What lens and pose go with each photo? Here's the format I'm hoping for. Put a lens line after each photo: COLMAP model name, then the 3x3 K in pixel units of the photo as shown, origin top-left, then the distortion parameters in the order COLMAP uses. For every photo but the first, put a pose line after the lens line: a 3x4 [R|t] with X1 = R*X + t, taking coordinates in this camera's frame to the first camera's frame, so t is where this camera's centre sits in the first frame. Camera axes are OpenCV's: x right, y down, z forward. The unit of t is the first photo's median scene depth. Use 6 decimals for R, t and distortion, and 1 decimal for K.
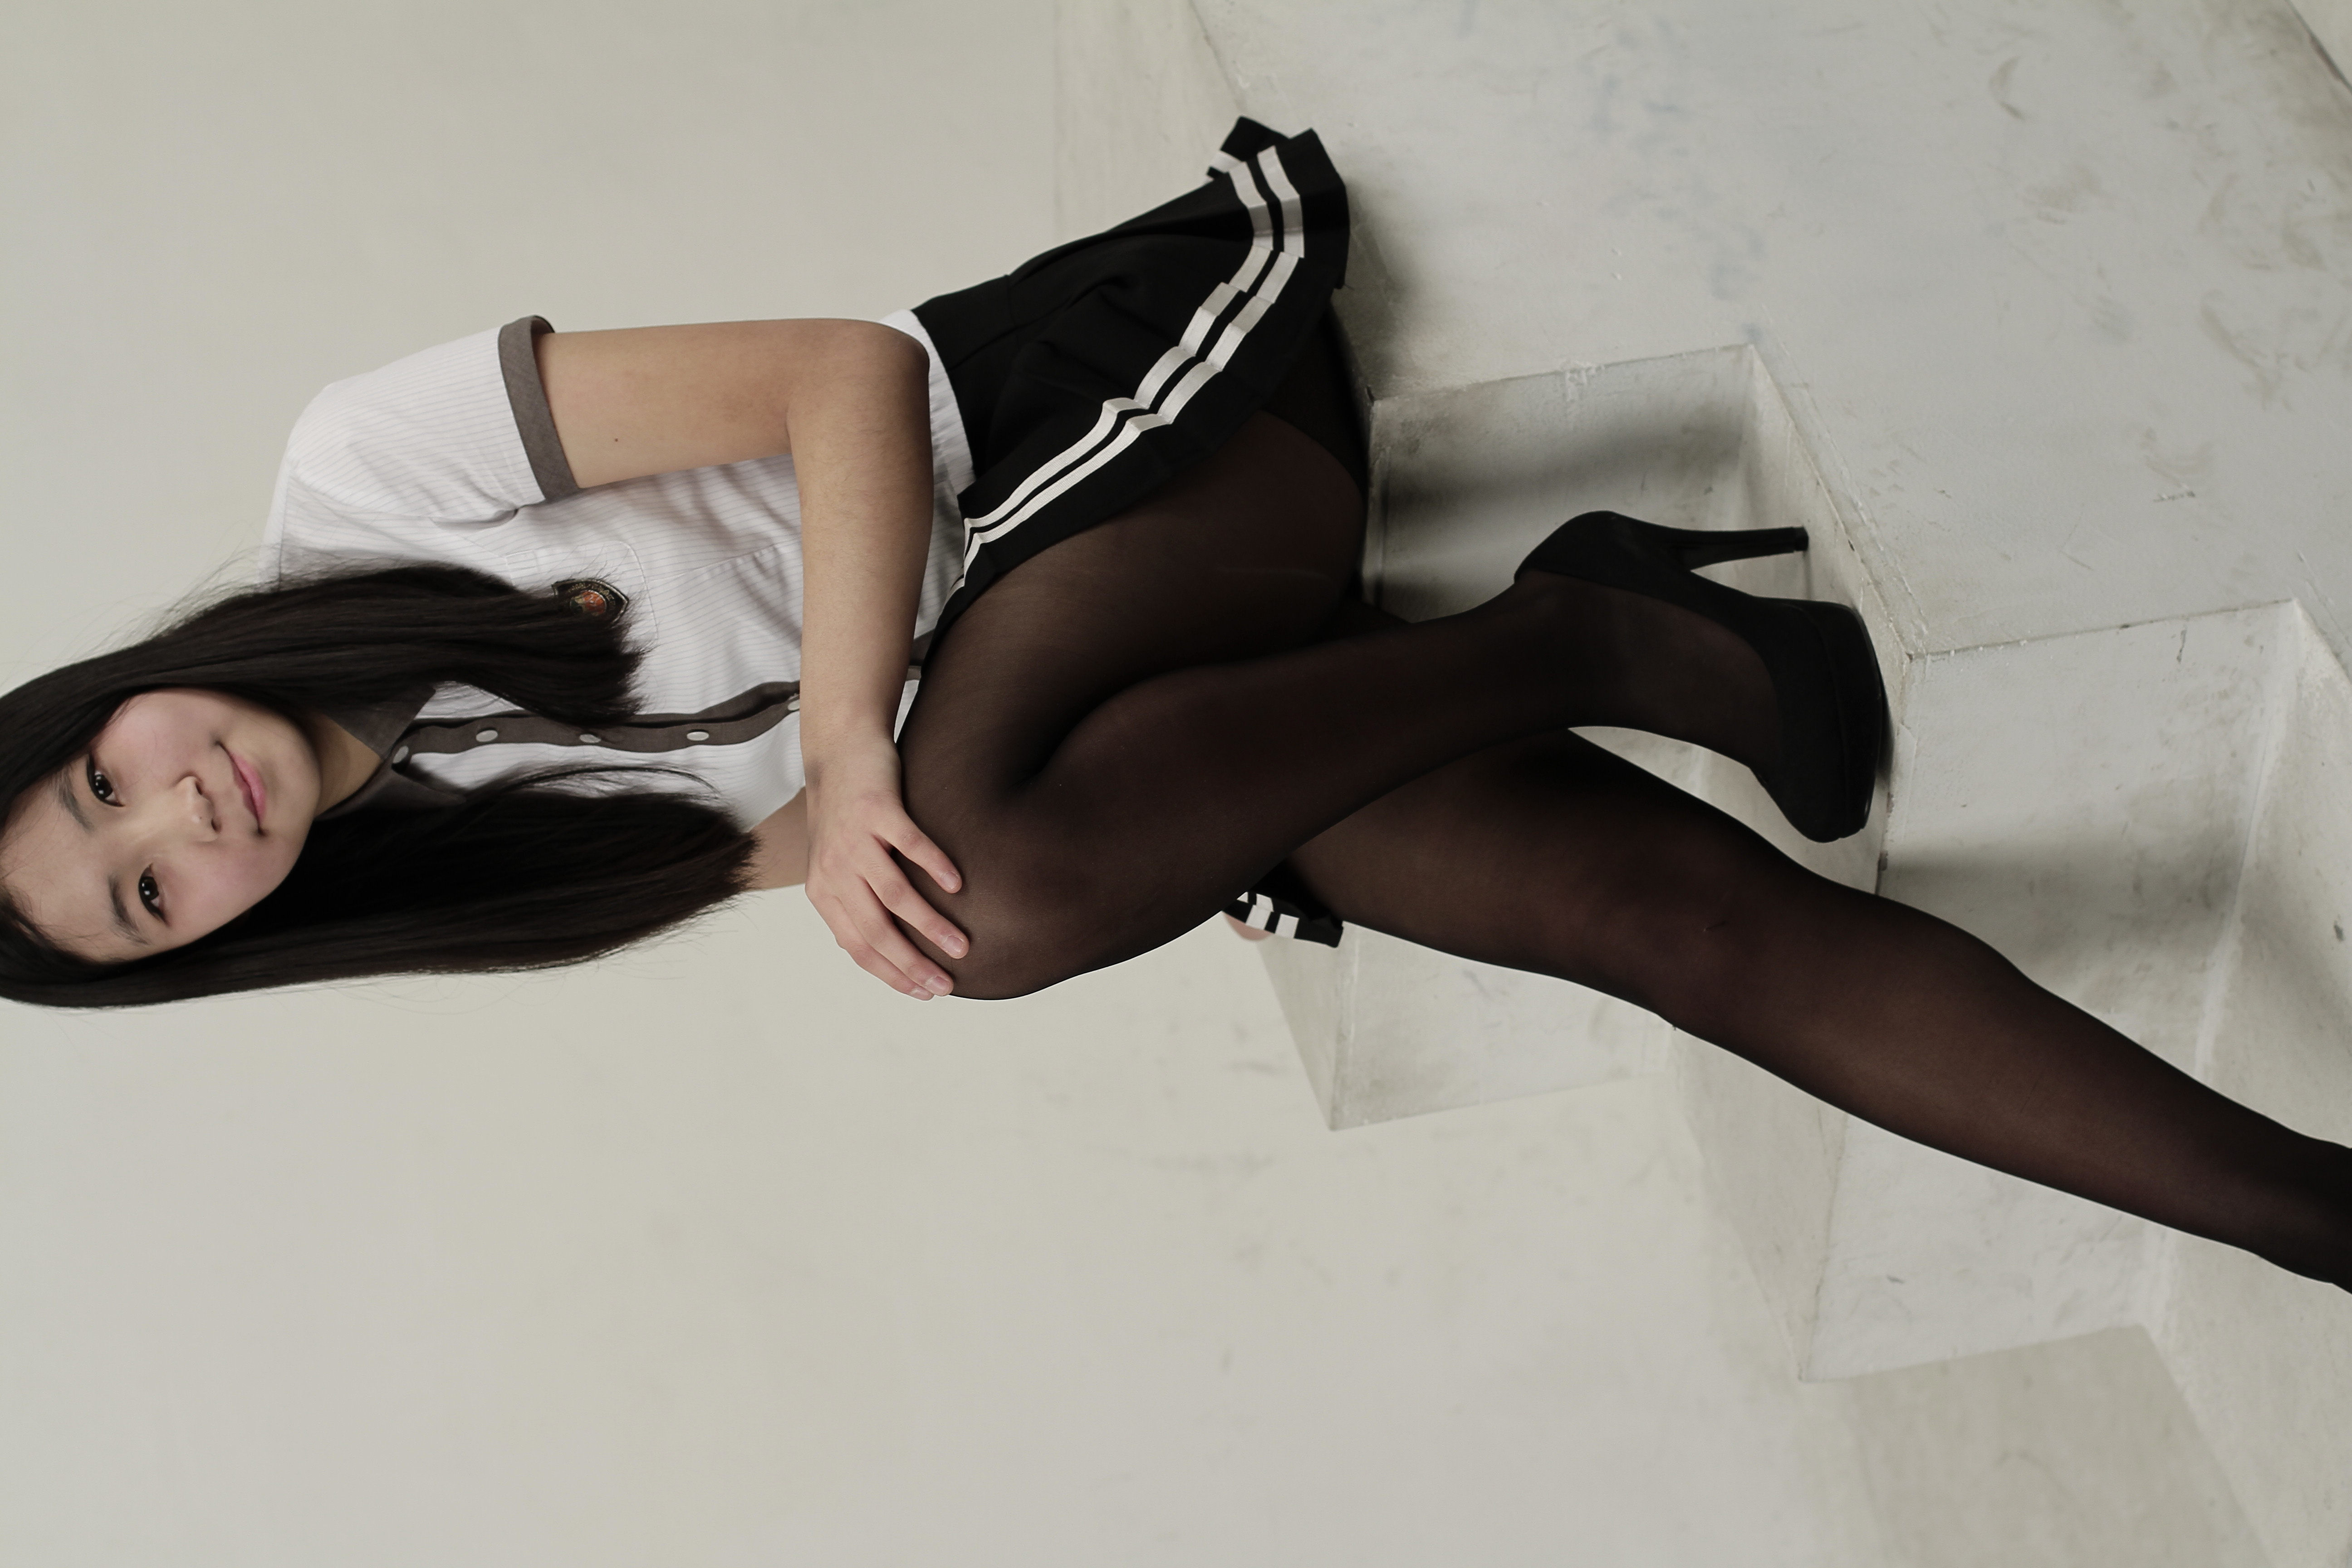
lens RADIAL K [[4640.6, 0, 1176.0], [0, 4640.6, 784.0], [0, 0, 1]] dist [-0.018054, -0.187597]
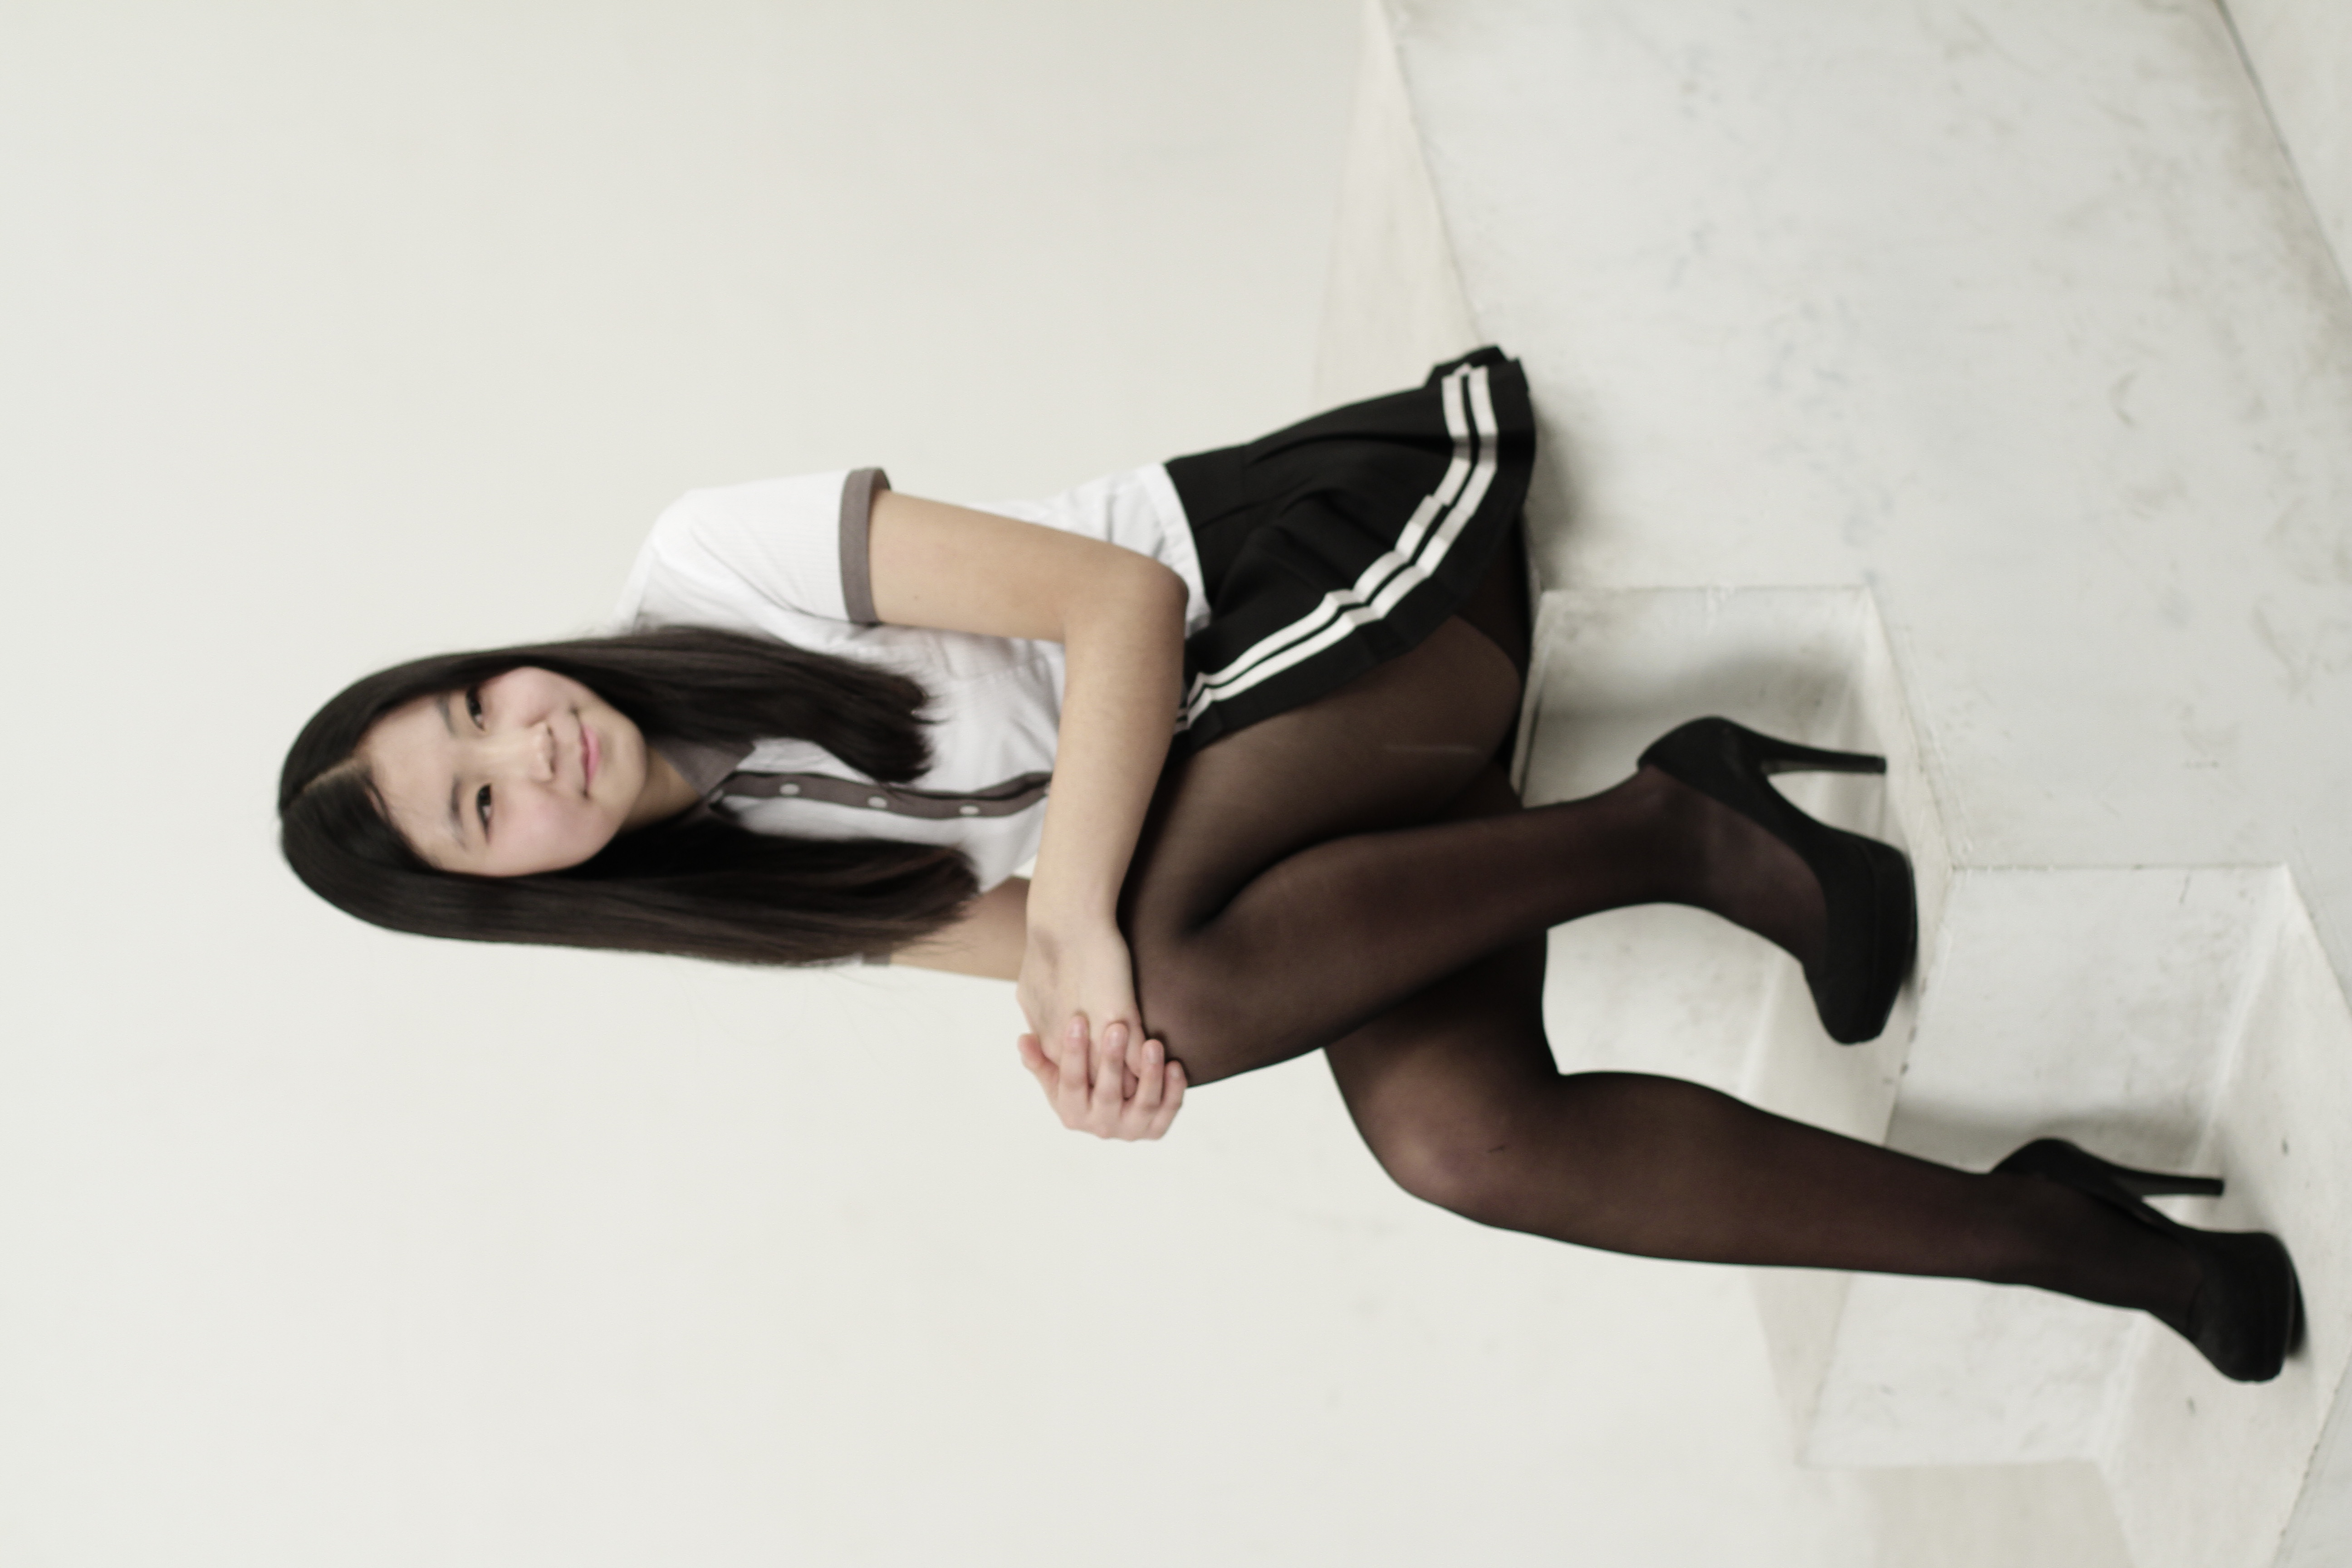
lens RADIAL K [[4753.7, 0, 1171.1], [0, 4753.7, 610.3], [0, 0, 1]] dist [-0.015380, -0.624381]
pose [[0.988845, 0.140203, -0.050278, 0.009359], [-0.142616, 0.988608, -0.048123, -0.004784], [0.042959, 0.054757, 0.997575, -0.231220]]
